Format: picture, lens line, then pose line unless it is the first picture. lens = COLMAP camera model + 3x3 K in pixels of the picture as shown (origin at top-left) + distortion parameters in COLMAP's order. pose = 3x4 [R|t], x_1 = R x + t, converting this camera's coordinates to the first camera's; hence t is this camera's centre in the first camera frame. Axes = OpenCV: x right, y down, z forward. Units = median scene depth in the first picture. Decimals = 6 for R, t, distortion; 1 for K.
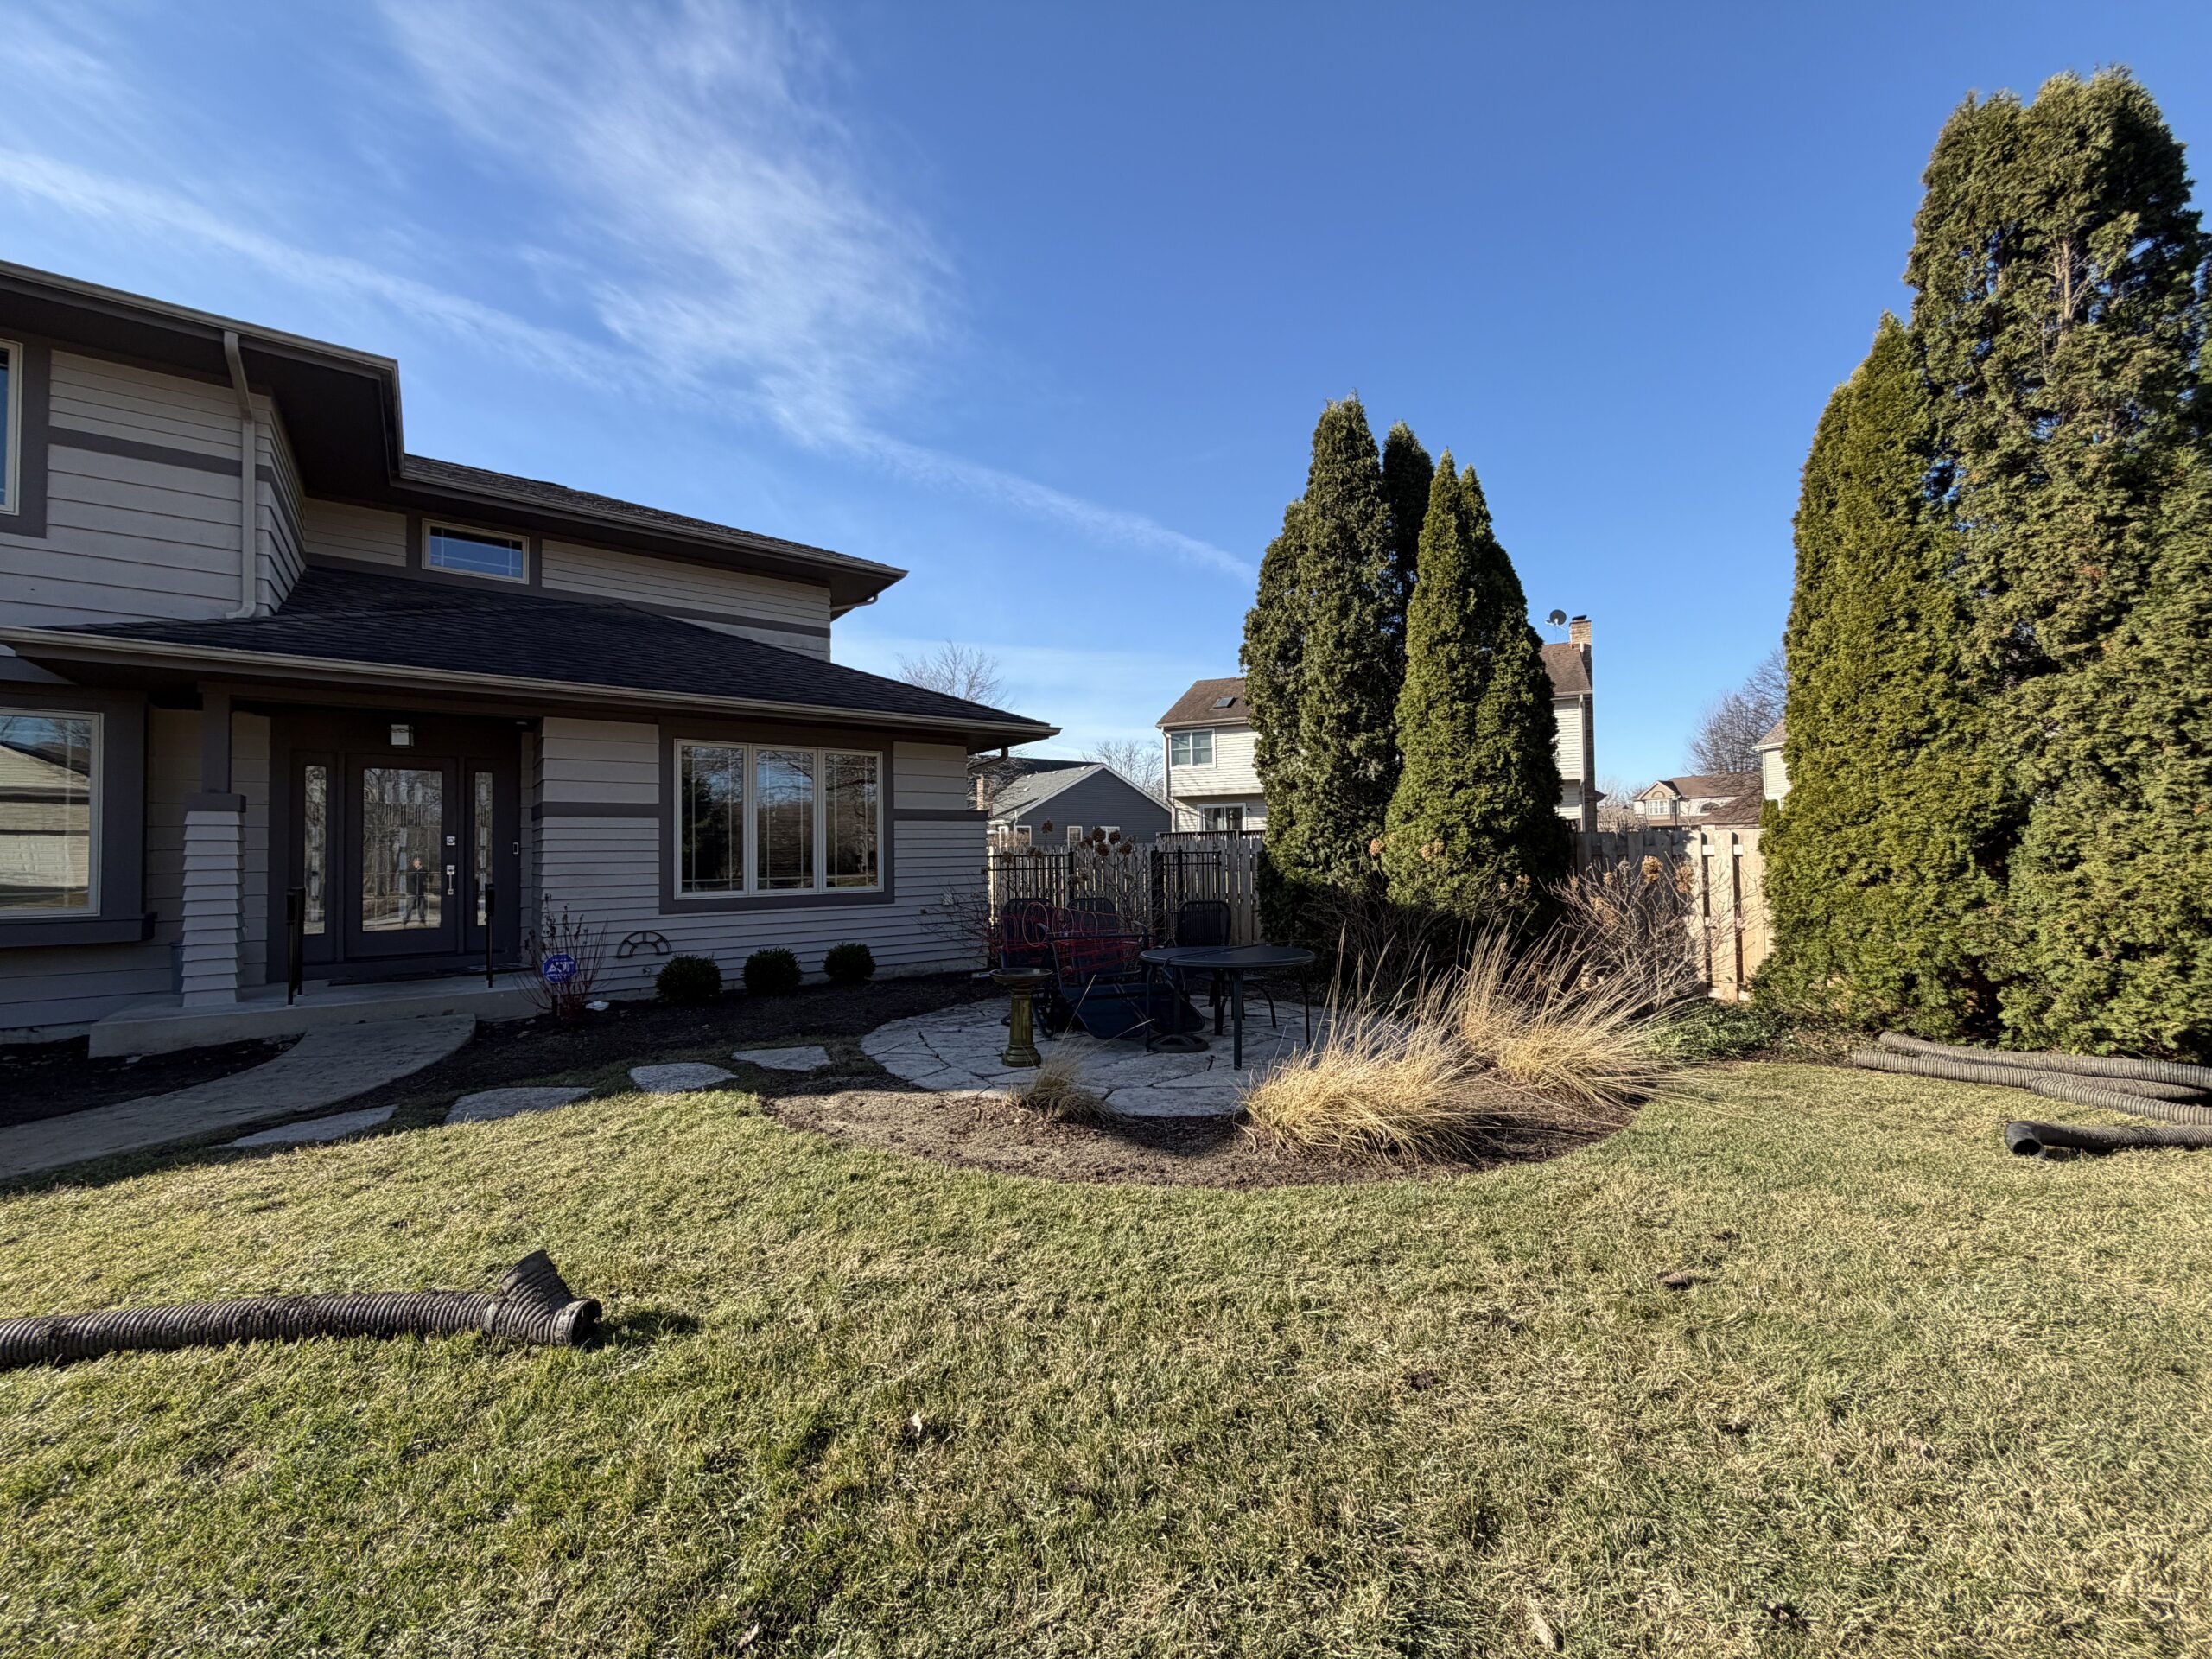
lens RADIAL K [[889.0, 0, 1102.9], [0, 889.0, 841.5], [0, 0, 1]] dist [0.010272, -0.000315]
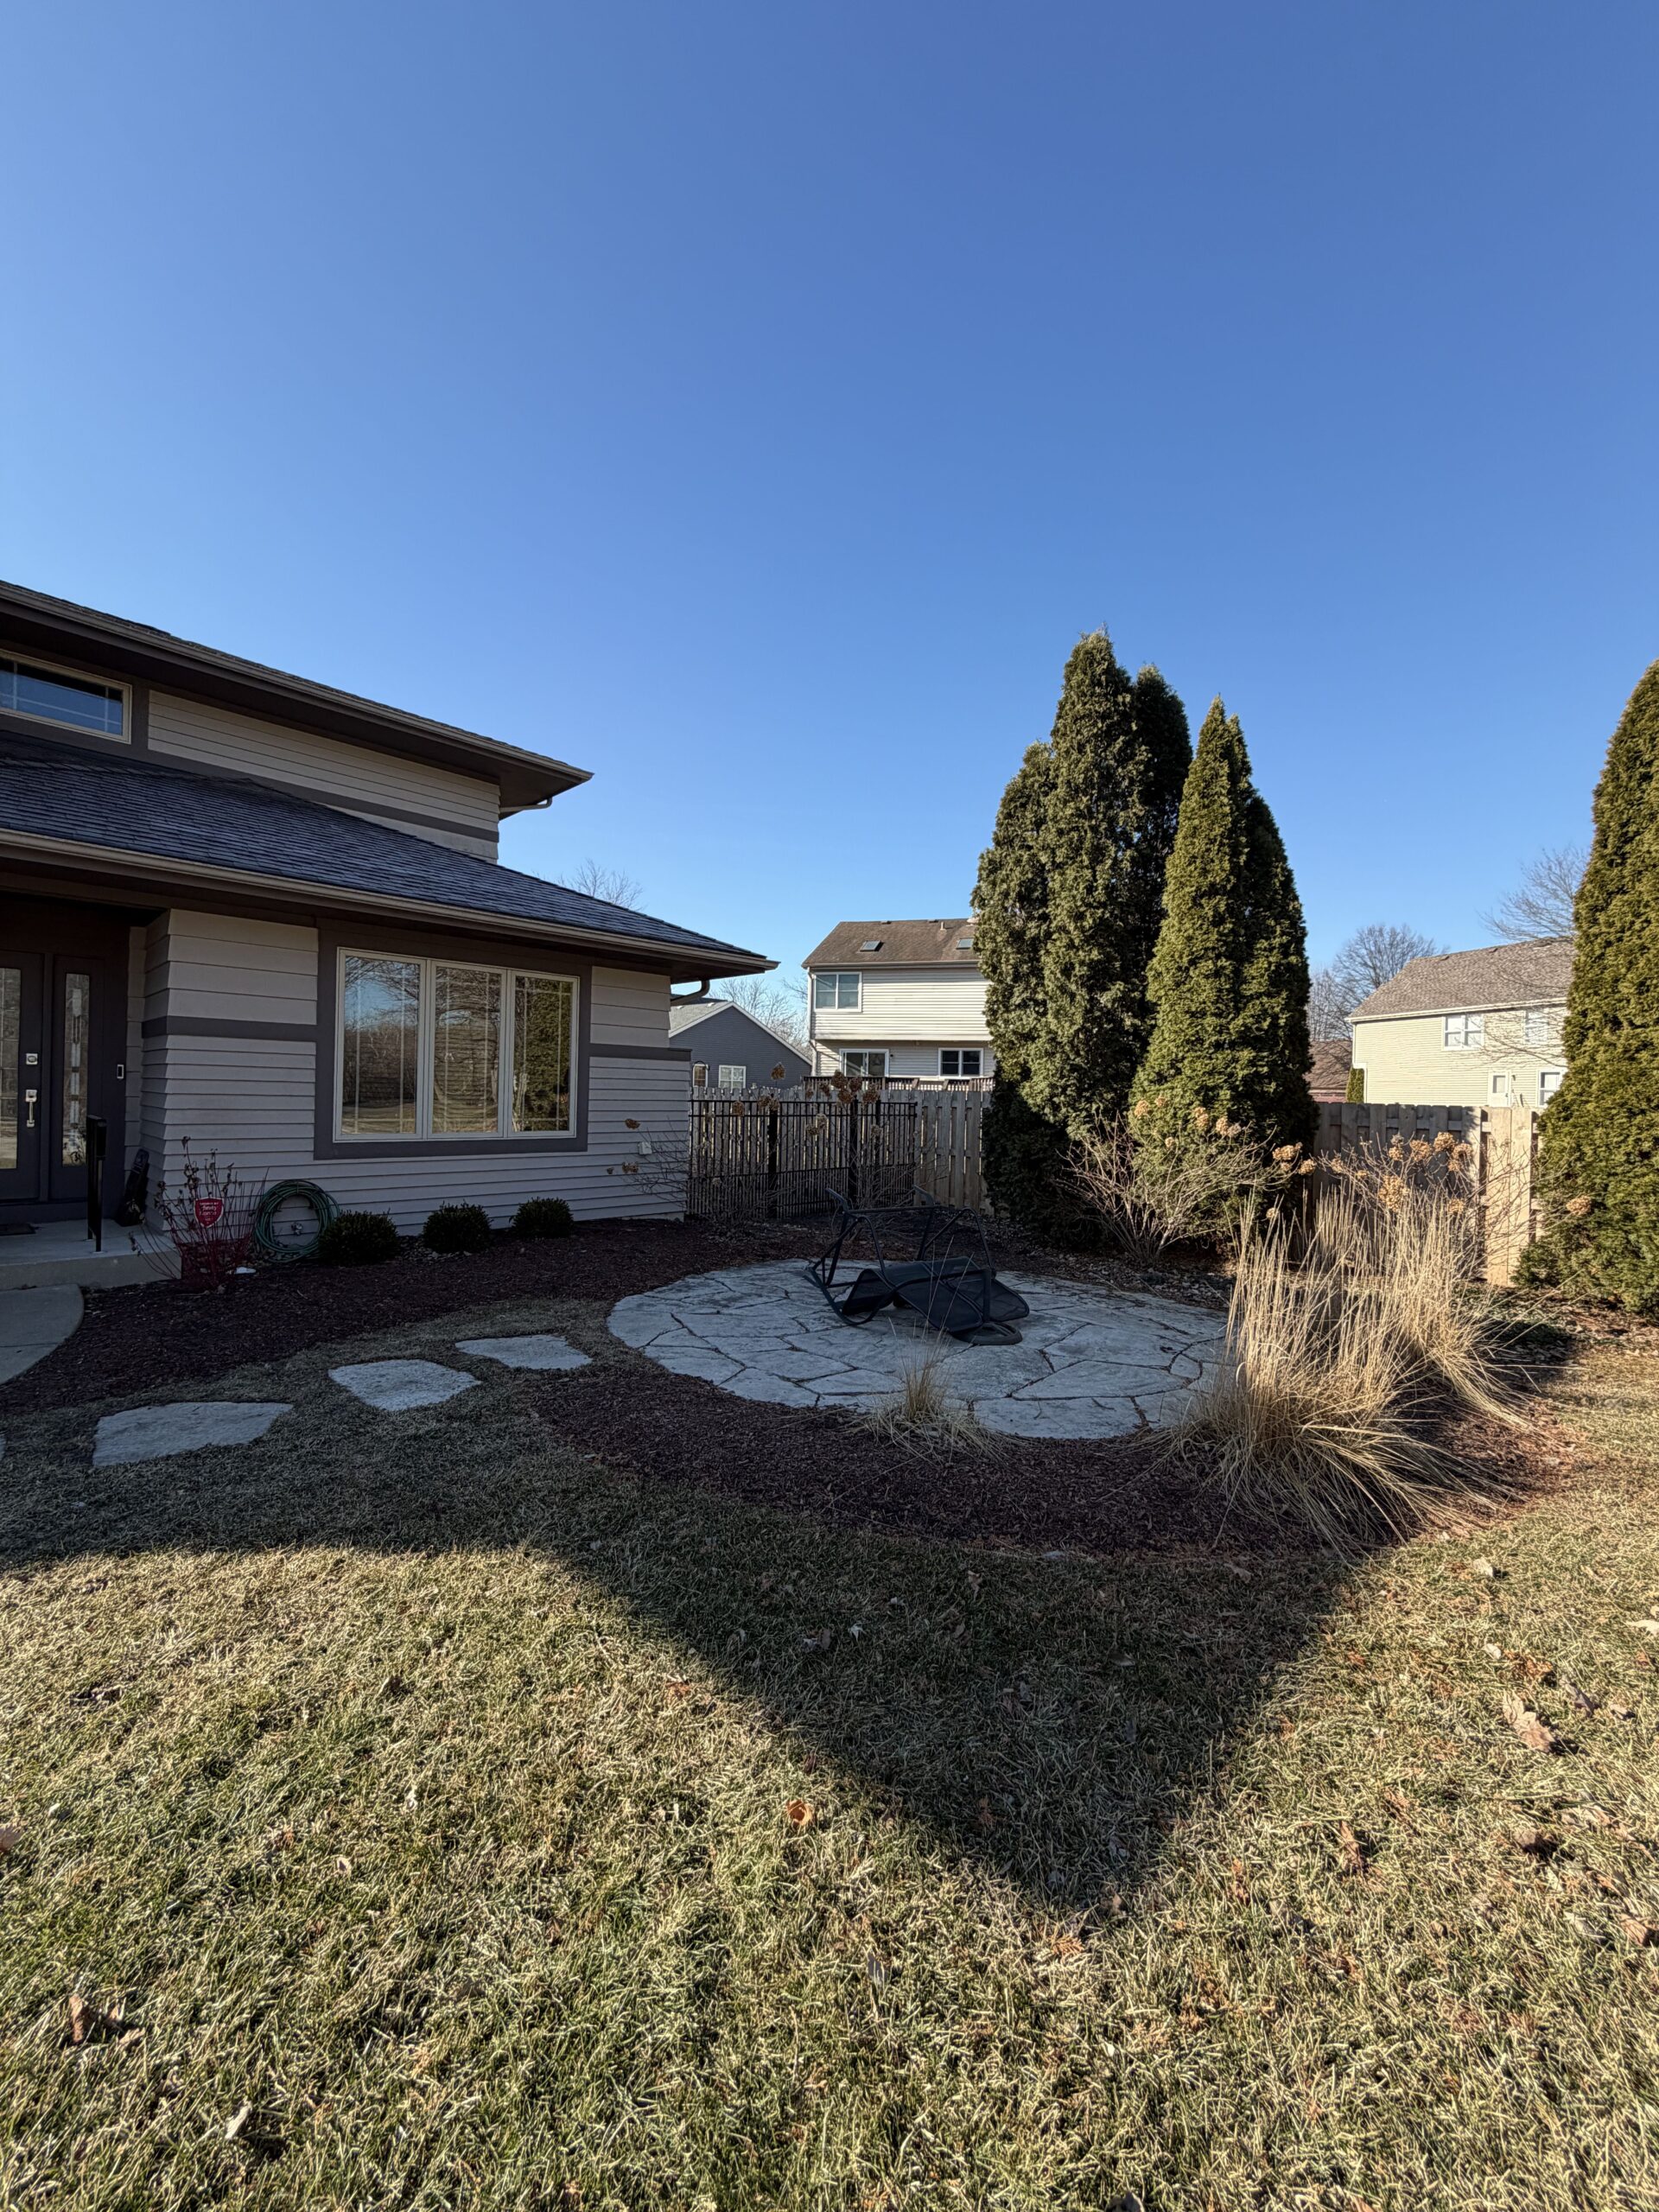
lens RADIAL K [[889.0, 0, 834.1], [0, 889.0, 1093.3], [0, 0, 1]] dist [0.010272, -0.000315]
pose [[0.988457, 0.038769, 0.146457, -0.129969], [-0.040565, 0.999134, 0.009295, -0.005119], [-0.145969, -0.015129, 0.989173, 0.106288]]
